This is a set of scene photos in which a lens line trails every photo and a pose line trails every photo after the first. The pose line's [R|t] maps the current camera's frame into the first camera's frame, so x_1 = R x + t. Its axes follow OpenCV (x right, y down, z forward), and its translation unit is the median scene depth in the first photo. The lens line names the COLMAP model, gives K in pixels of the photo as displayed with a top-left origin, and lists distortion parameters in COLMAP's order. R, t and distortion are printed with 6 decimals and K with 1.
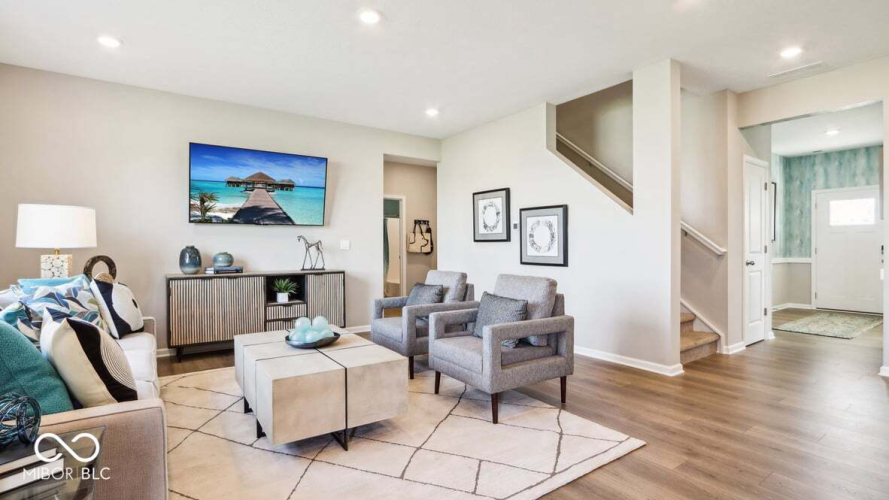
lens RADIAL K [[425.7, 0, 440.8], [0, 425.7, 254.1], [0, 0, 1]] dist [-0.018320, 0.000964]
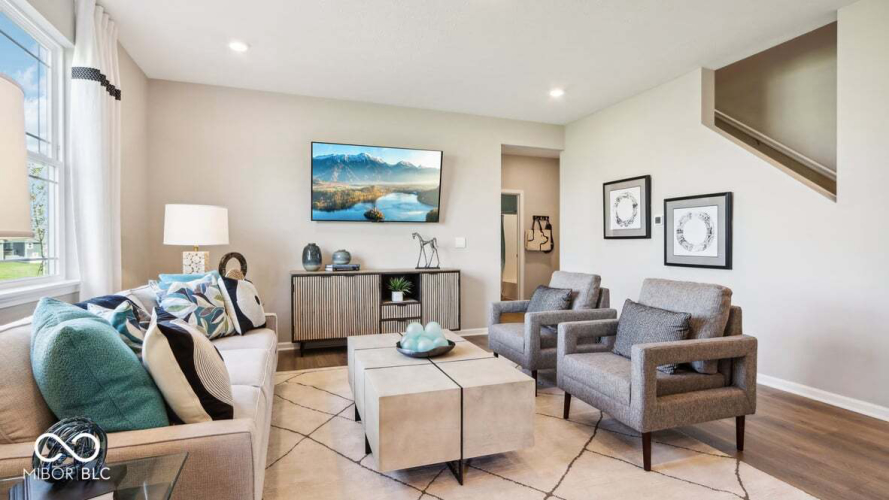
lens RADIAL K [[425.7, 0, 438.0], [0, 425.7, 253.5], [0, 0, 1]] dist [-0.018320, 0.000964]
pose [[0.963065, 0.006821, -0.269181, -0.032078], [-0.005678, 0.999971, 0.005026, -0.002341], [0.269207, -0.003312, 0.963077, 0.128744]]
